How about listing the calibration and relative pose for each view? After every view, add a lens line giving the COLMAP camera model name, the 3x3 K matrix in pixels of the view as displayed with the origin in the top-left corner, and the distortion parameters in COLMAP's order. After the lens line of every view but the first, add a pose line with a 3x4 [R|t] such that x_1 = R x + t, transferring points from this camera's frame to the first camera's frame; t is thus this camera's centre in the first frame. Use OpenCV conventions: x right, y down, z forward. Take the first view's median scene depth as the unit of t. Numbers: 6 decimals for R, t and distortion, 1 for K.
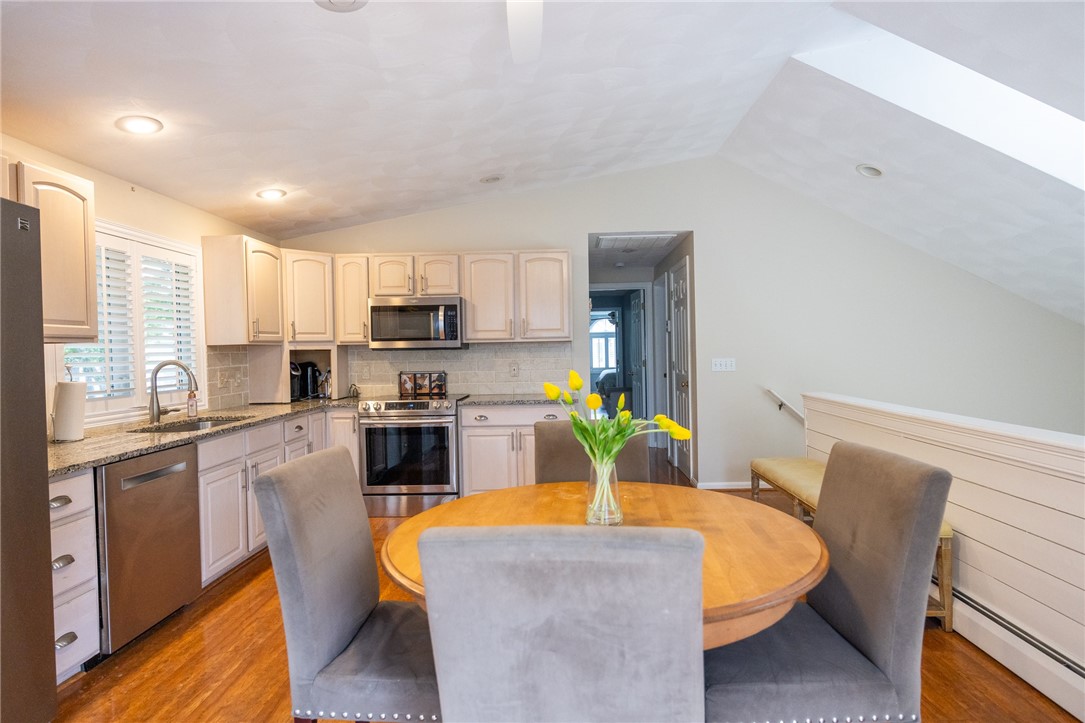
lens RADIAL K [[577.4, 0, 542.5], [0, 577.4, 361.5], [0, 0, 1]] dist [-0.002405, -0.000188]
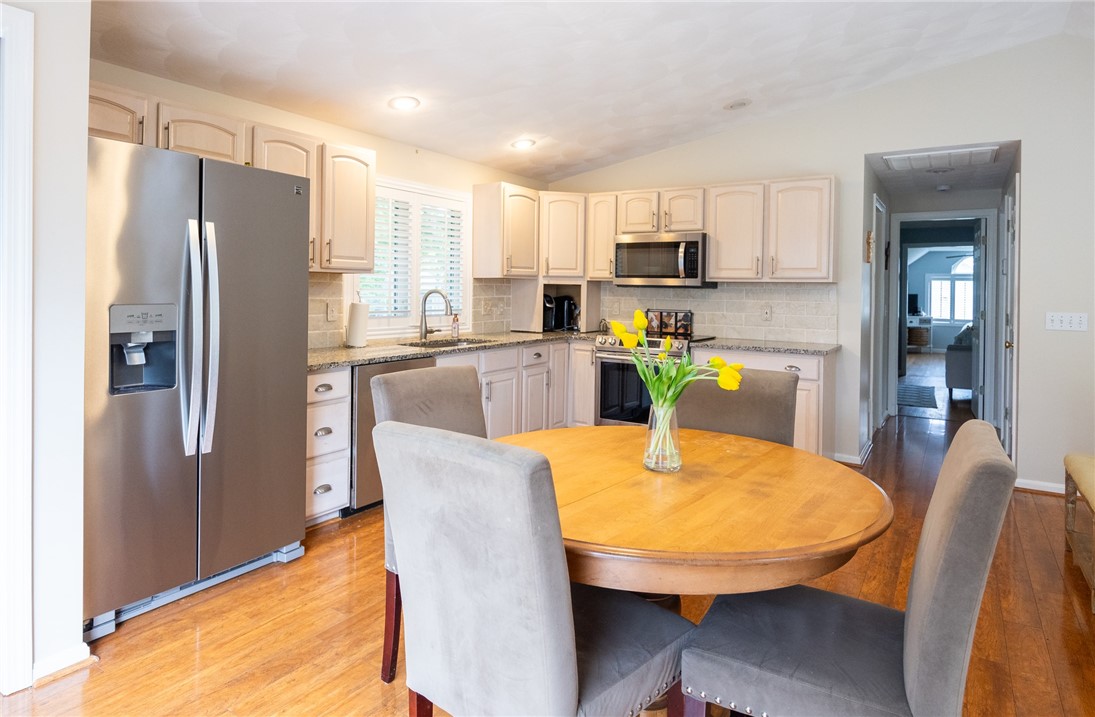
lens RADIAL K [[623.0, 0, 547.0], [0, 623.0, 293.7], [0, 0, 1]] dist [-0.001249, 0.000042]
pose [[0.854672, 0.035840, -0.517930, 0.175317], [-0.041510, 0.999138, 0.000640, -0.002468], [0.517507, 0.020952, 0.855423, -0.002626]]
